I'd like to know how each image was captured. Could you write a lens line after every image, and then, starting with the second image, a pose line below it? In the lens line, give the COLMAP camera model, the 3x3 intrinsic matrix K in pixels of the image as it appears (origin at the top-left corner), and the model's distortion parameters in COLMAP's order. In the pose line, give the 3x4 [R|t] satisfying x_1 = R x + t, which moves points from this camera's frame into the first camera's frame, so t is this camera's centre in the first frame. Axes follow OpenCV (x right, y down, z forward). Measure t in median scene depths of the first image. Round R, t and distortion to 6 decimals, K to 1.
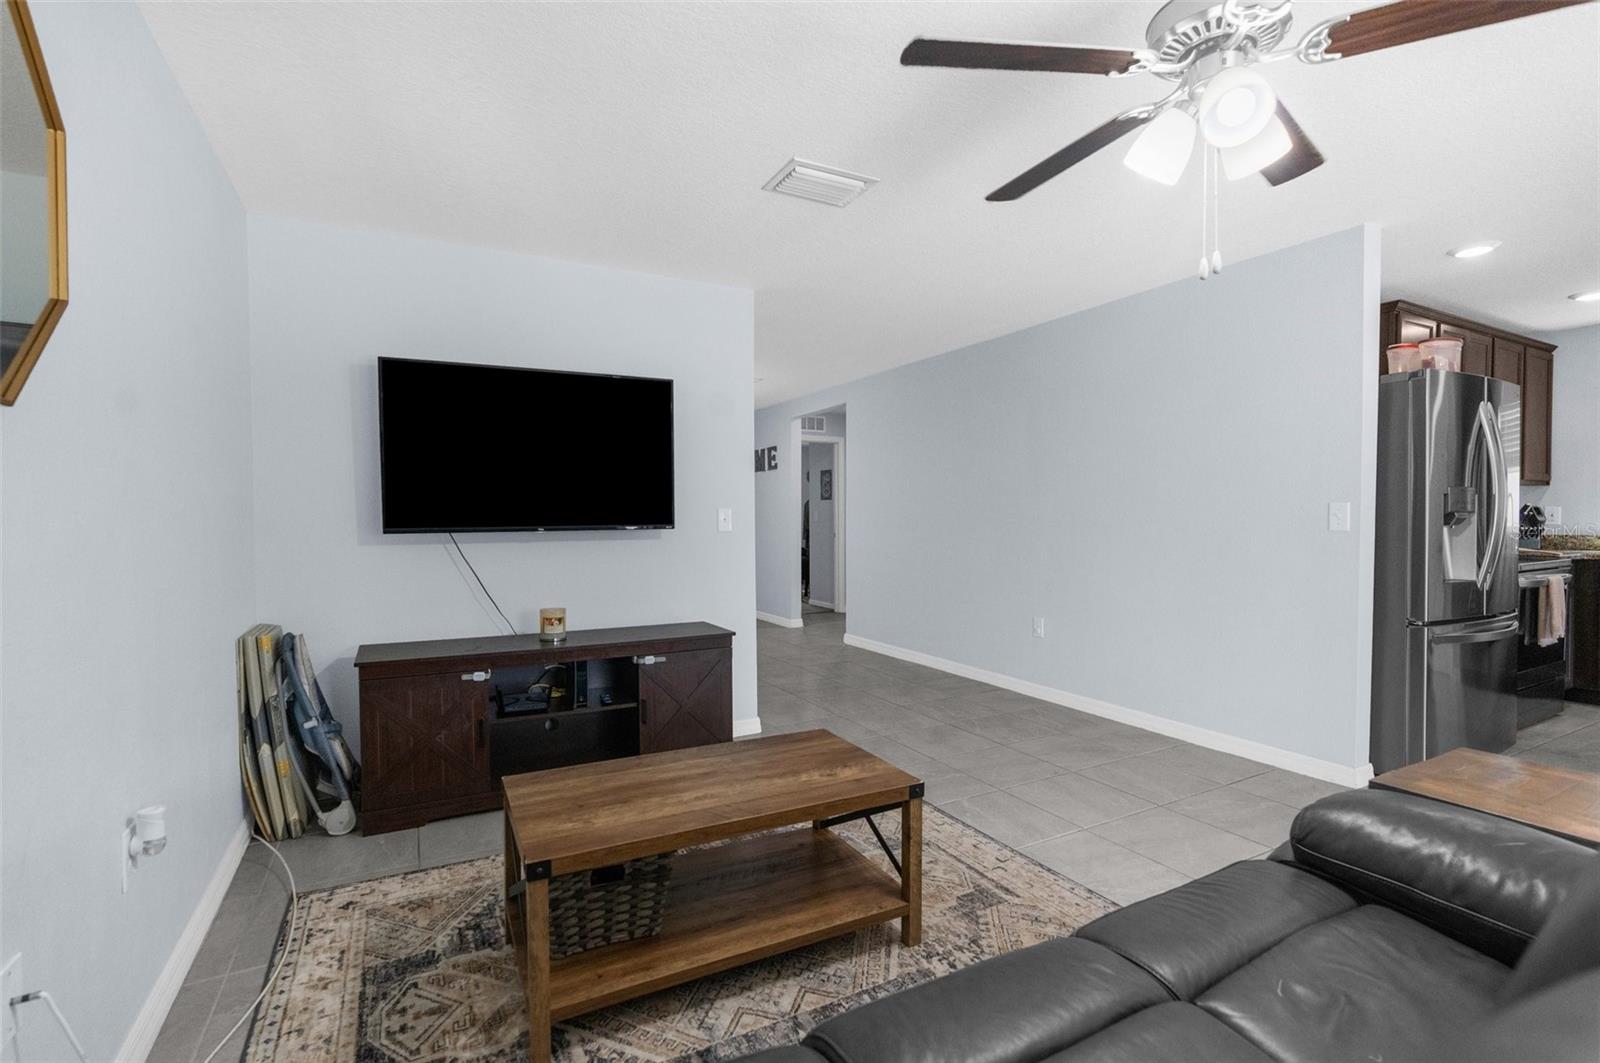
lens RADIAL K [[723.1, 0, 803.2], [0, 723.1, 540.6], [0, 0, 1]] dist [-0.003079, -0.000215]
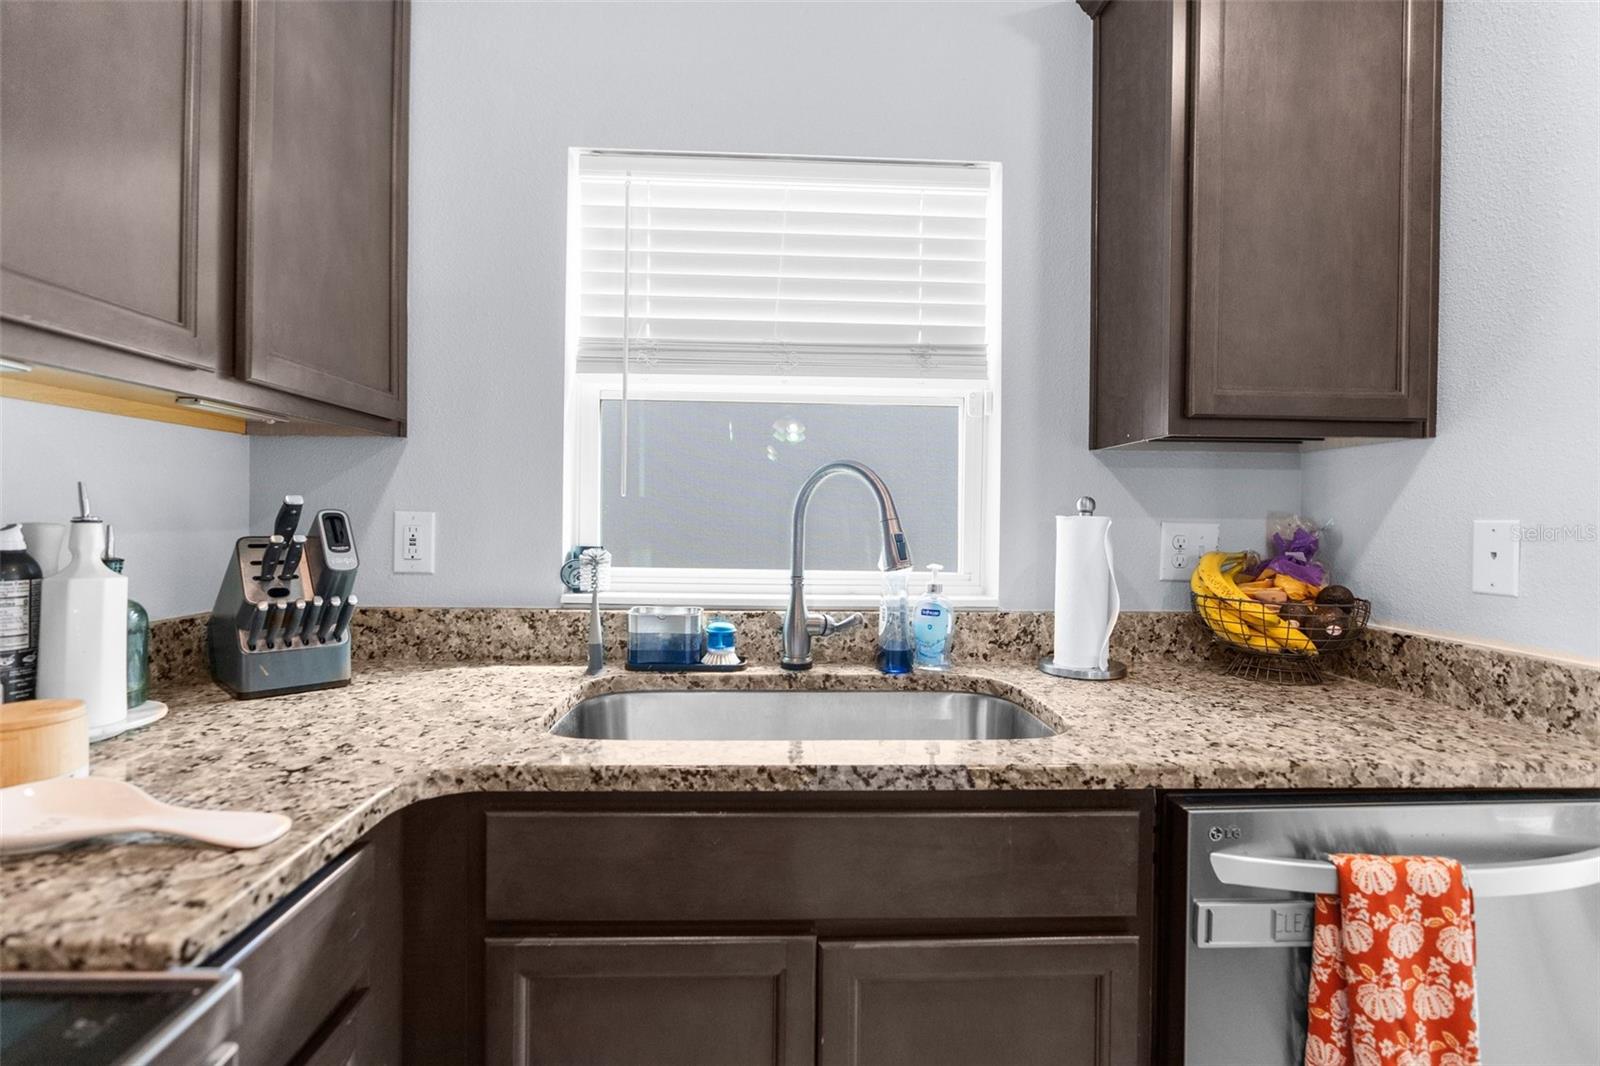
lens RADIAL K [[728.8, 0, 789.0], [0, 728.8, 525.0], [0, 0, 1]] dist [-0.013995, 0.000235]
pose [[0.446712, -0.000066, 0.894678, 1.866814], [0.016202, 0.999837, -0.008016, -0.081188], [-0.894531, 0.018077, 0.446640, 1.617877]]
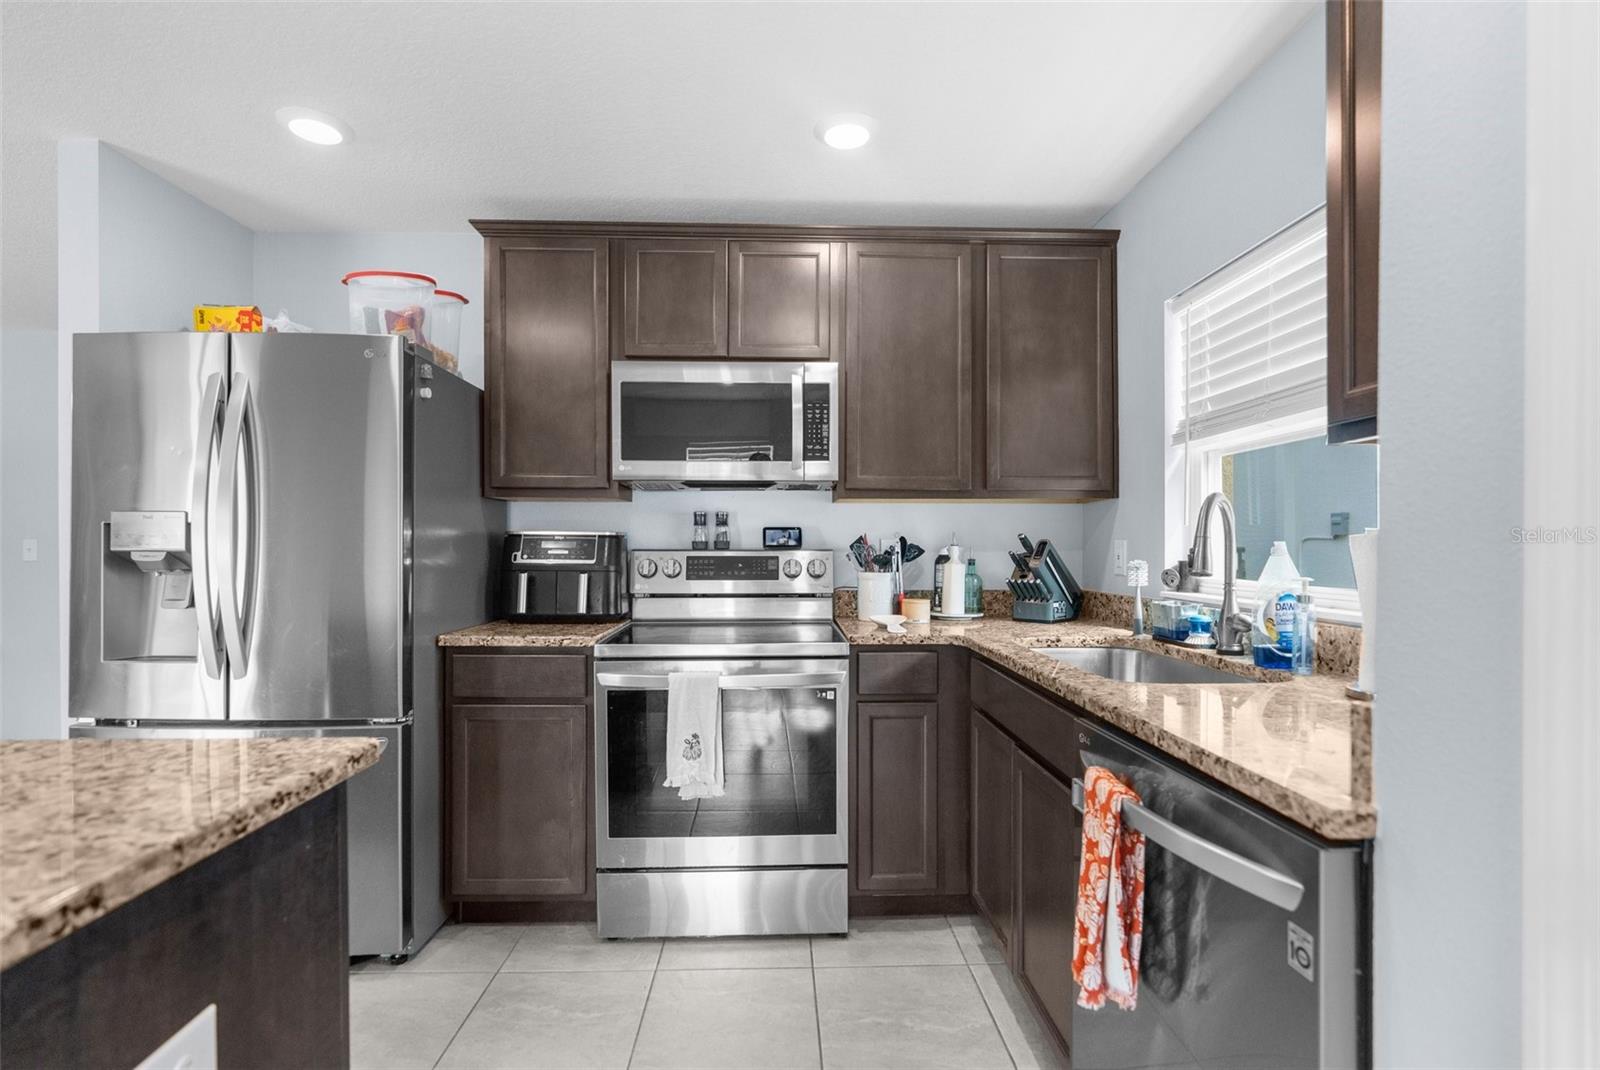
lens RADIAL K [[736.9, 0, 801.7], [0, 736.9, 545.9], [0, 0, 1]] dist [-0.002610, -0.000021]
pose [[0.893733, 0.002220, -0.448594, 2.377384], [-0.017402, 0.999407, -0.029724, -0.050705], [0.448262, 0.034372, 0.893241, 0.943262]]
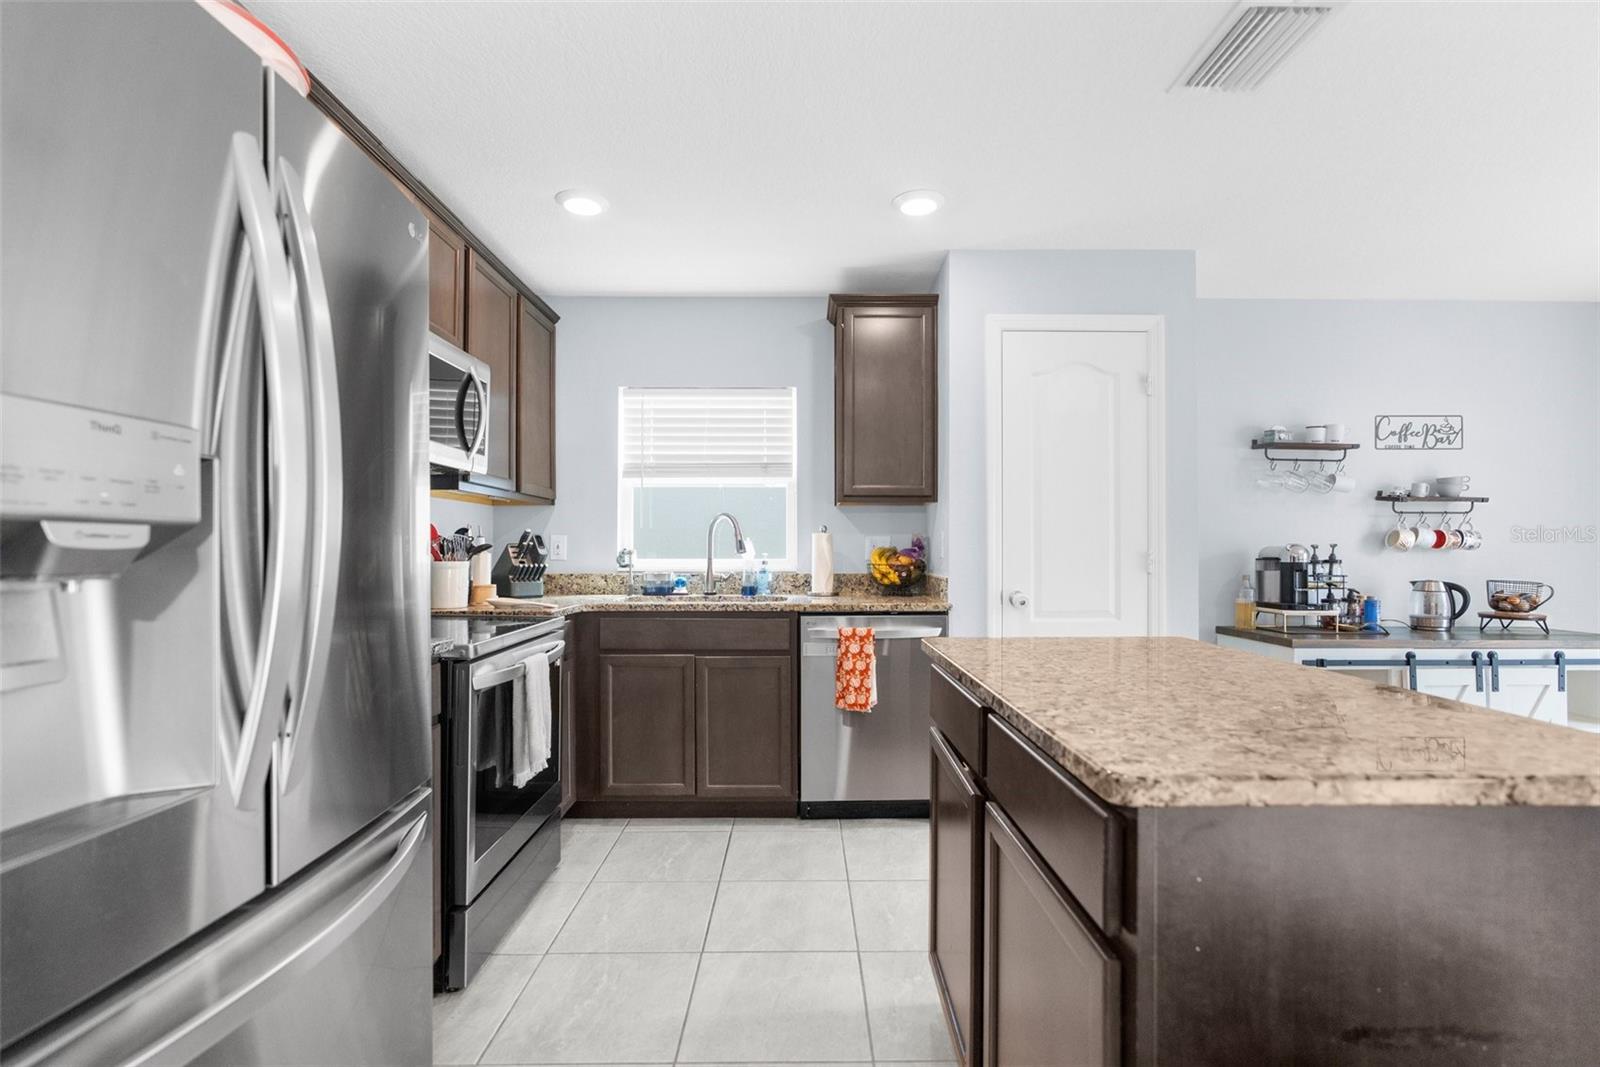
lens RADIAL K [[723.1, 0, 803.2], [0, 723.1, 542.6], [0, 0, 1]] dist [-0.003079, -0.000215]
pose [[0.472761, 0.008623, 0.881148, 1.135606], [0.028504, 0.999279, -0.025072, -0.031266], [-0.880729, 0.036969, 0.472175, 0.965754]]
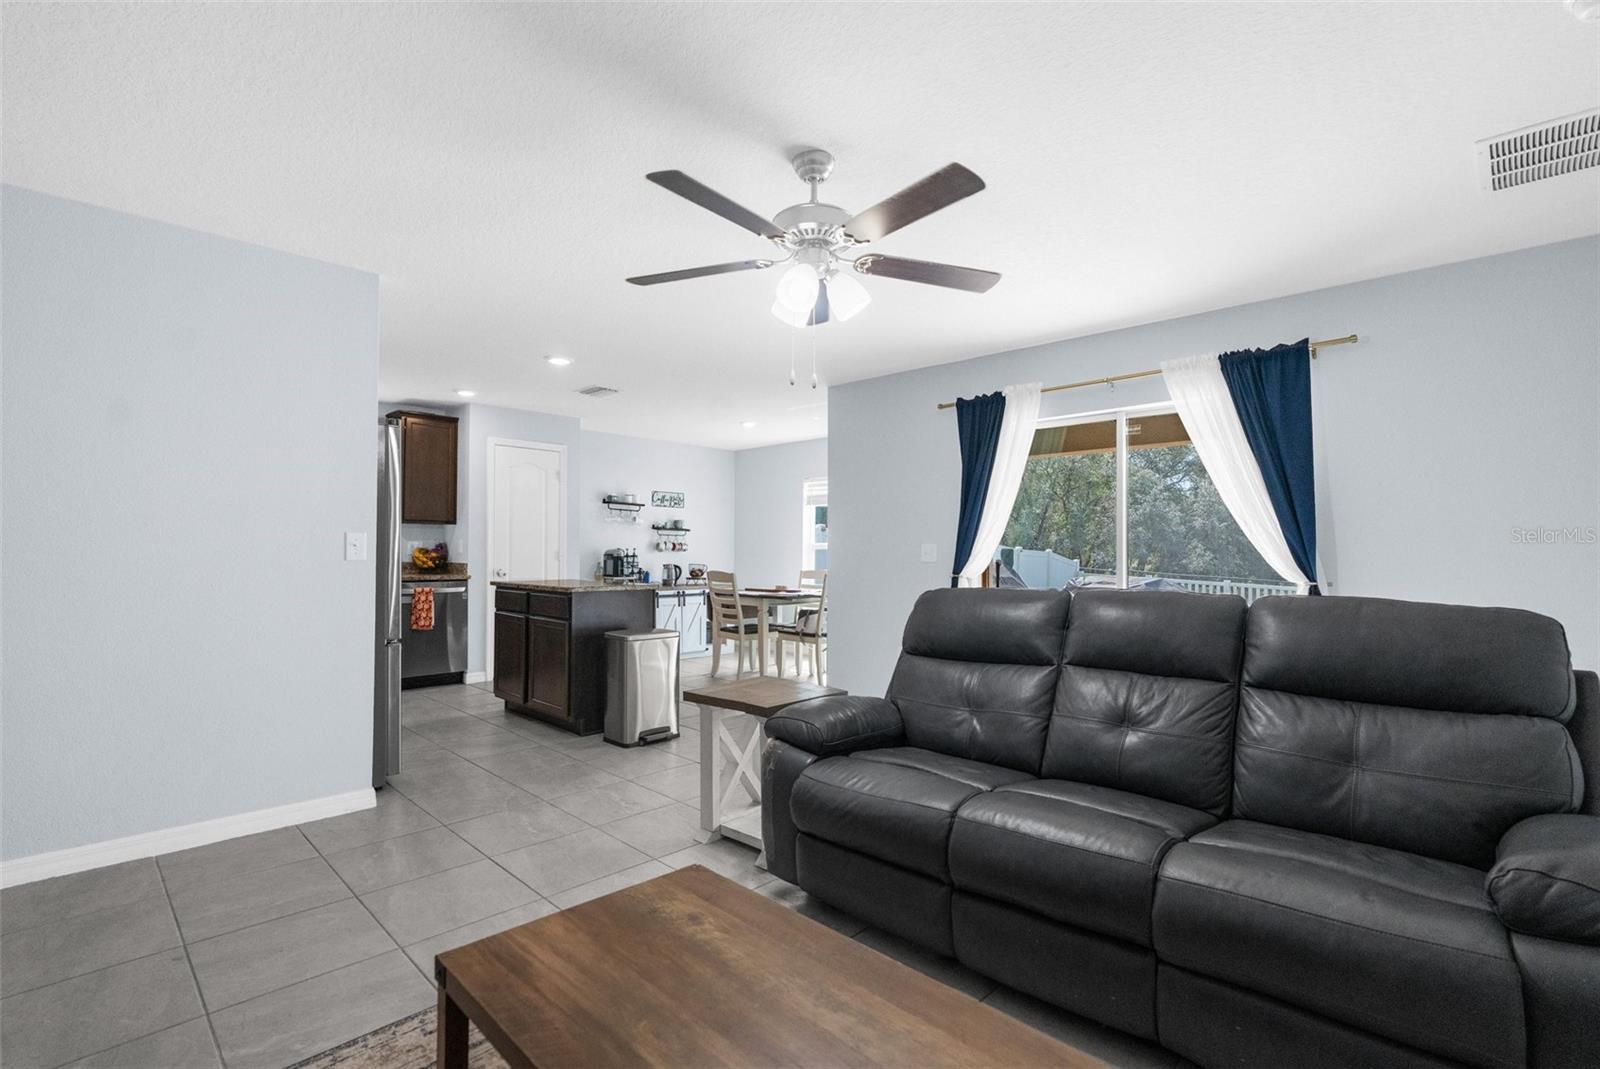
lens RADIAL K [[735.1, 0, 791.0], [0, 735.1, 546.7], [0, 0, 1]] dist [-0.000312, 0.000086]
pose [[-0.289004, 0.006155, 0.957308, -0.598747], [0.024312, 0.999704, 0.000912, -0.026756], [-0.957019, 0.023538, -0.289068, 0.997003]]
